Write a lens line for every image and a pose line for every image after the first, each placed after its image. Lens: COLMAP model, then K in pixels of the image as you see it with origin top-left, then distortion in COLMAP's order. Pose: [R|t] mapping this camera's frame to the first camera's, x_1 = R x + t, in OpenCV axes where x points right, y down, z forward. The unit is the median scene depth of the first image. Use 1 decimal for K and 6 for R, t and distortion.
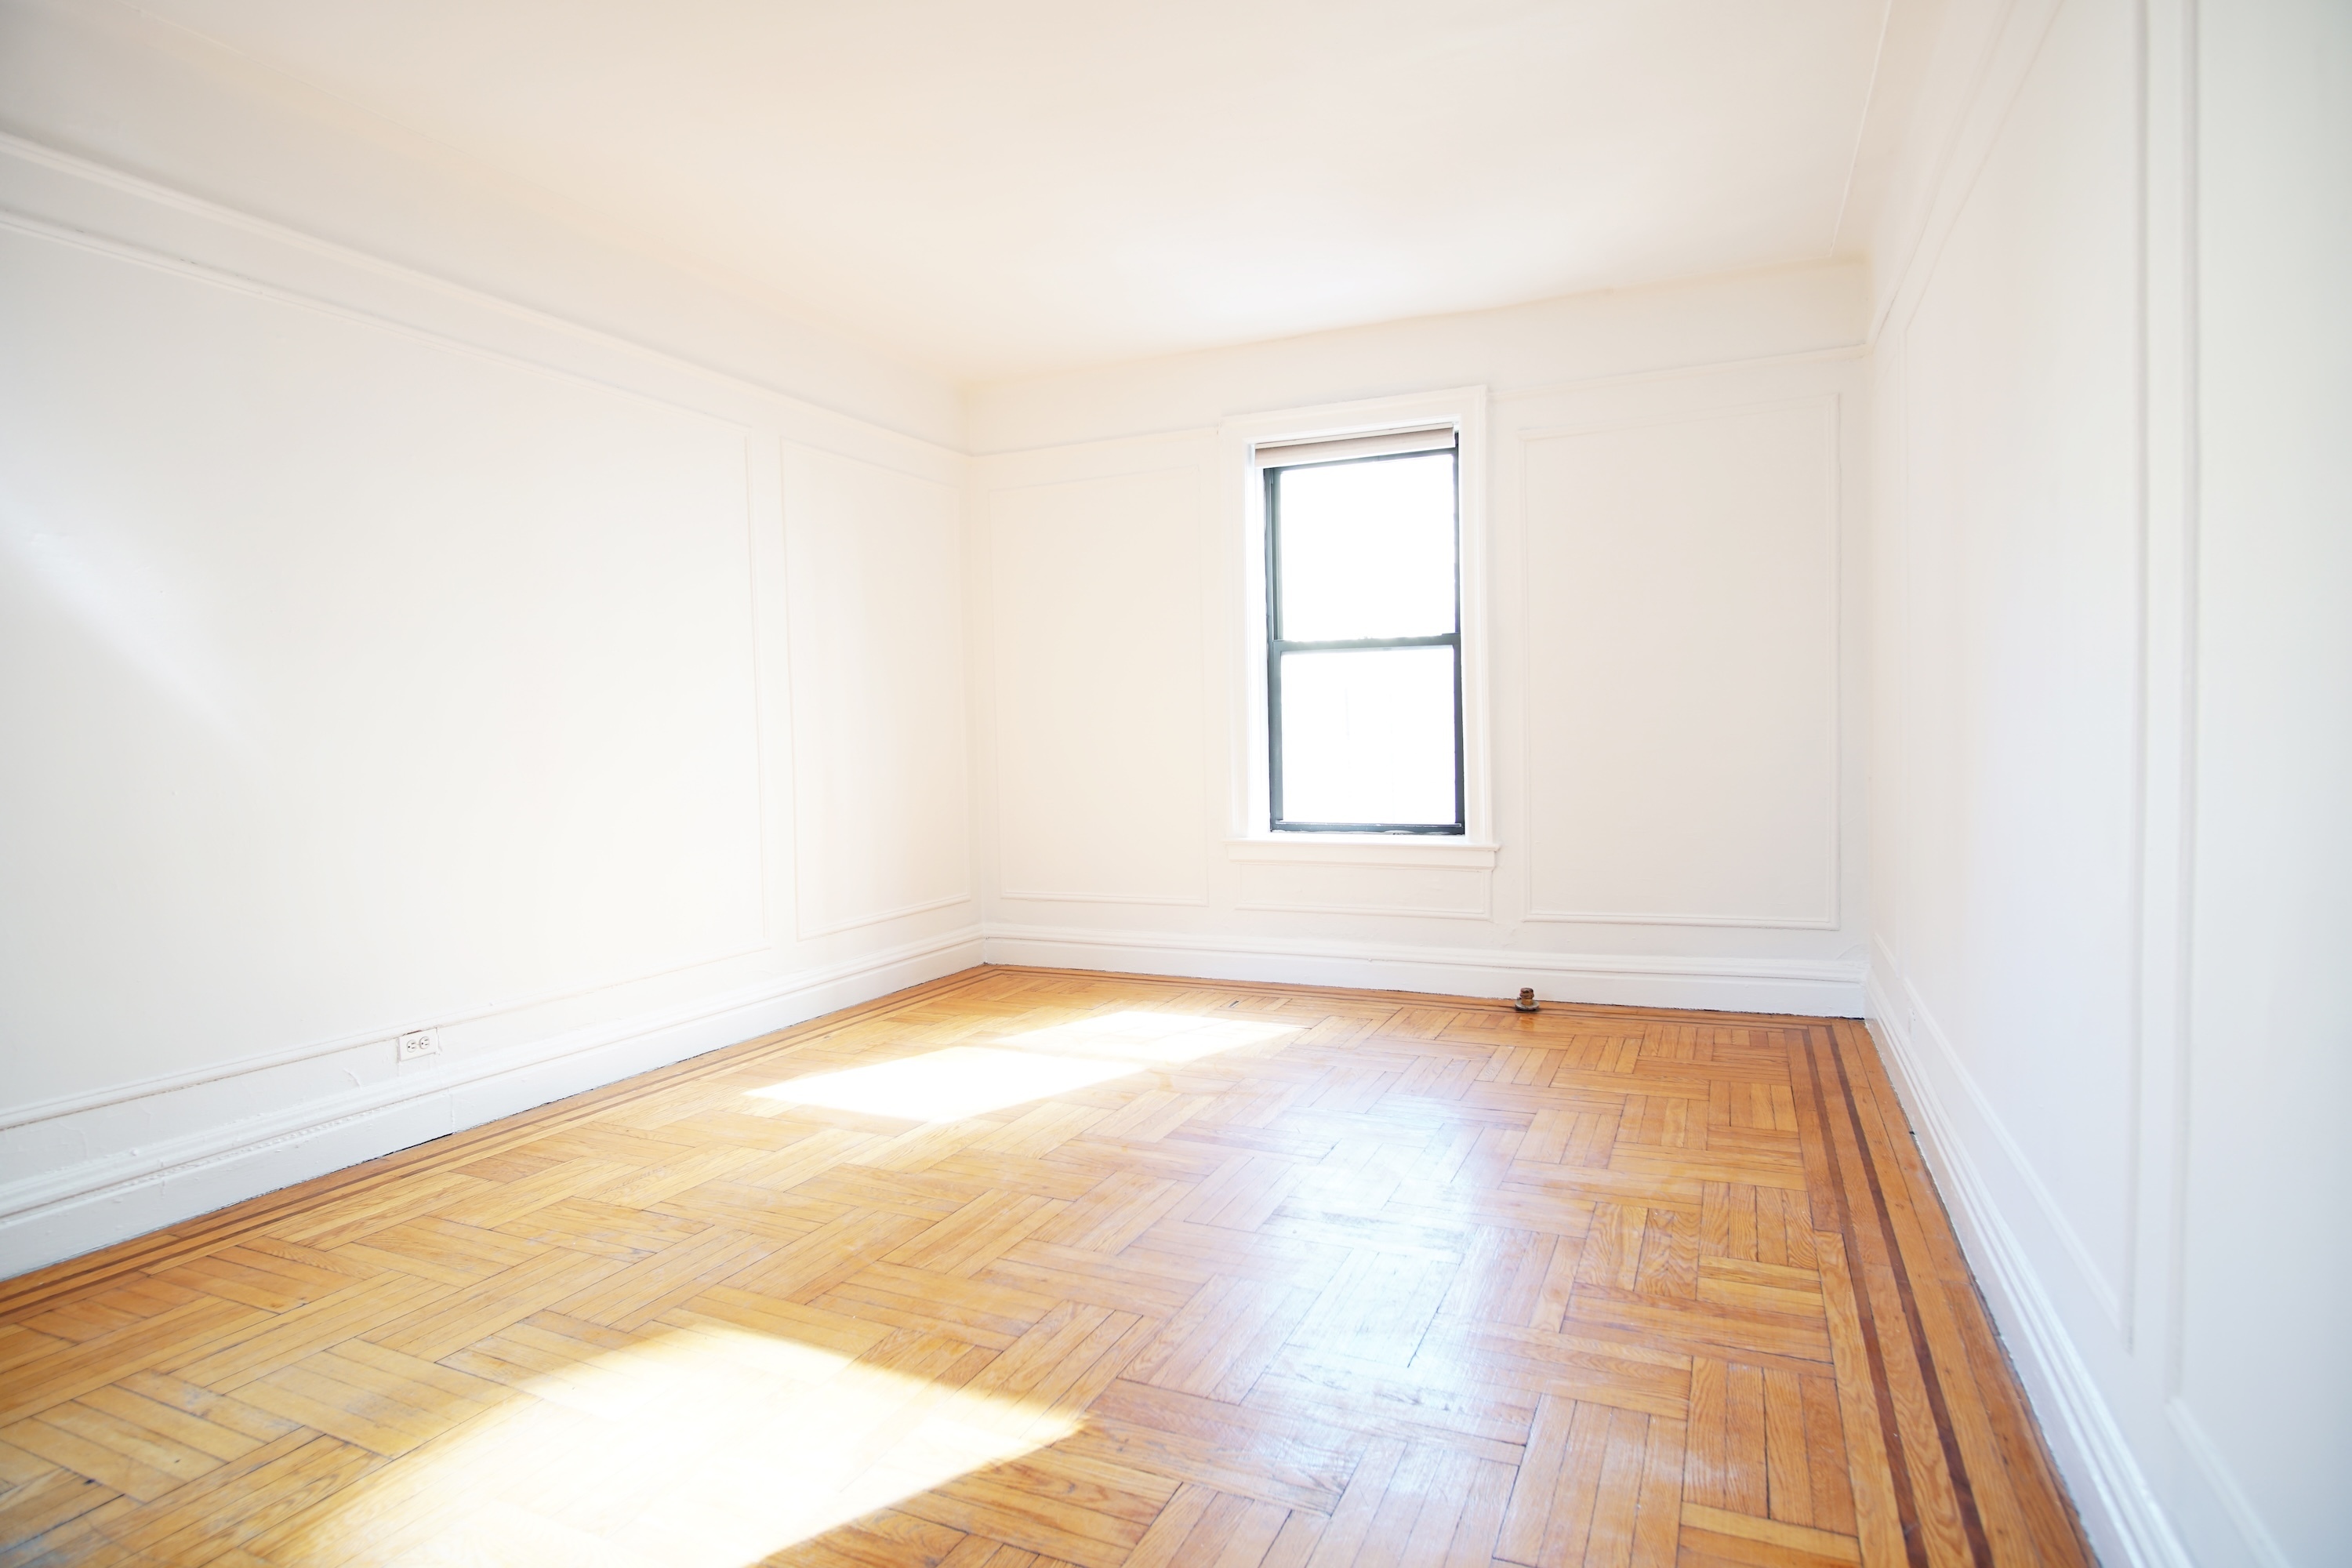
lens RADIAL K [[1258.7, 0, 1166.9], [0, 1258.7, 777.8], [0, 0, 1]] dist [-0.015020, 0.002982]
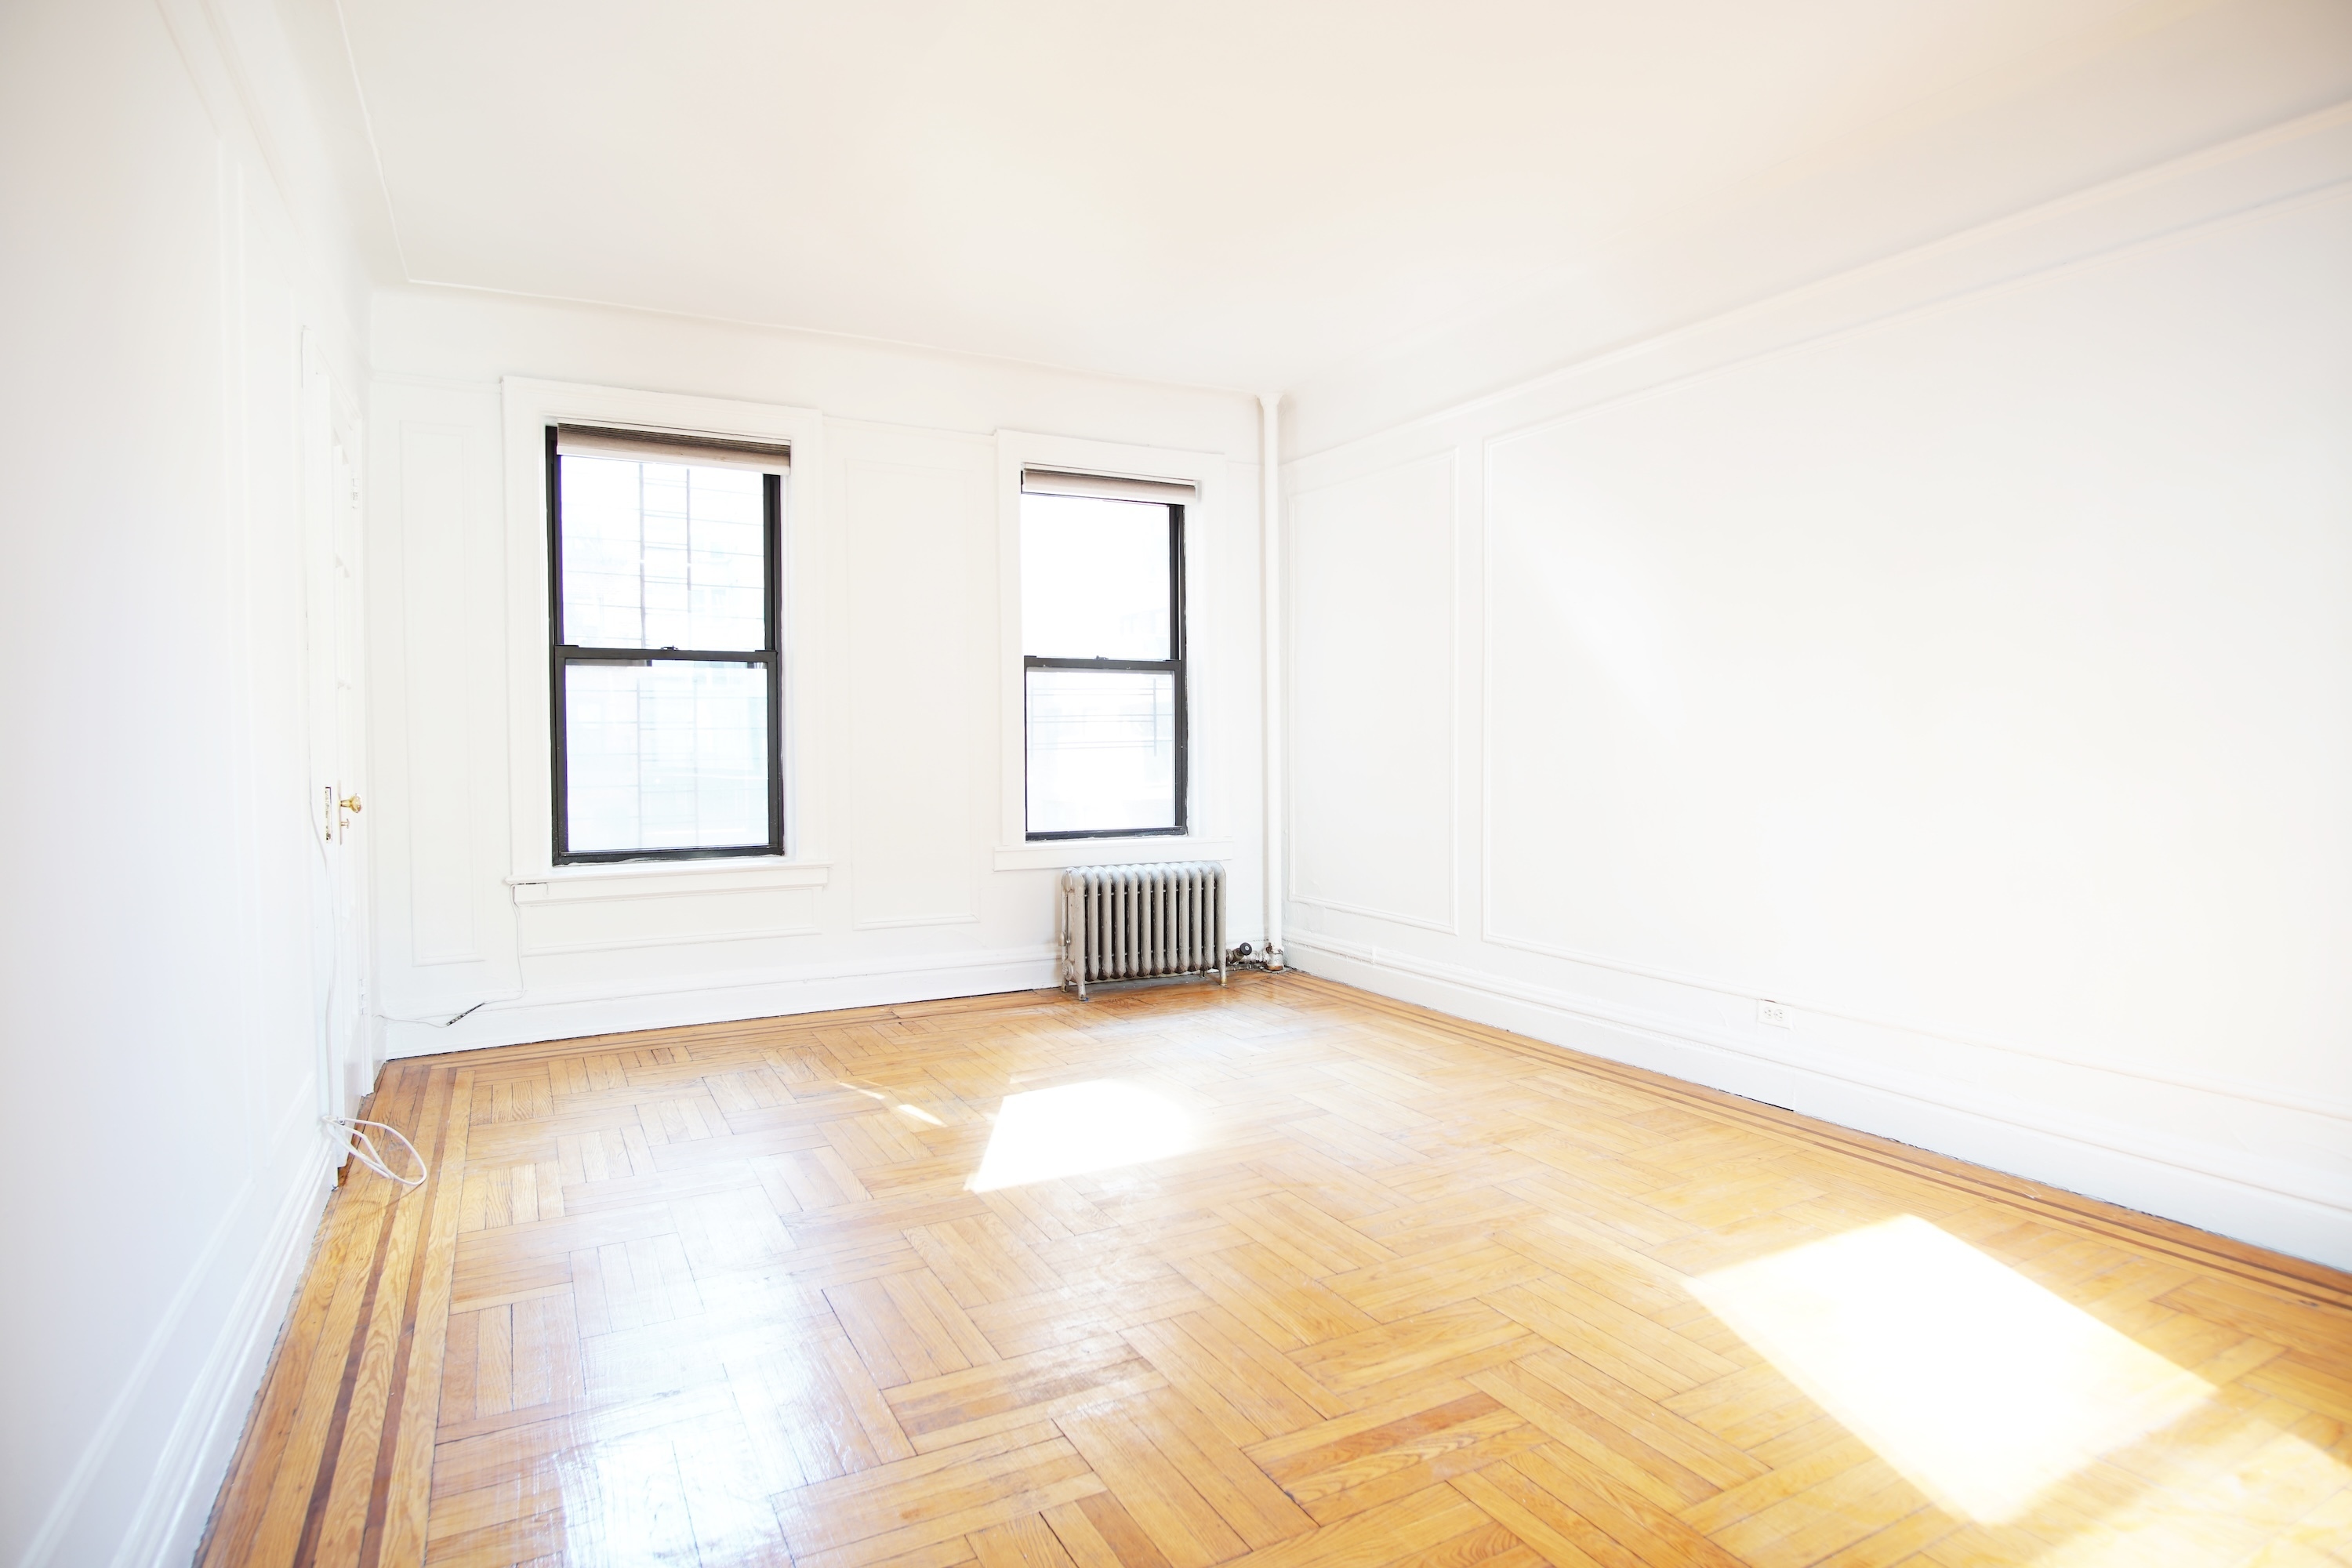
lens RADIAL K [[1258.7, 0, 1166.9], [0, 1258.7, 777.8], [0, 0, 1]] dist [-0.015020, 0.002982]
pose [[-0.613761, 0.048399, -0.788007, 0.634771], [-0.012933, 0.997369, 0.071331, -0.068404], [0.789386, 0.053972, -0.611520, 1.379267]]
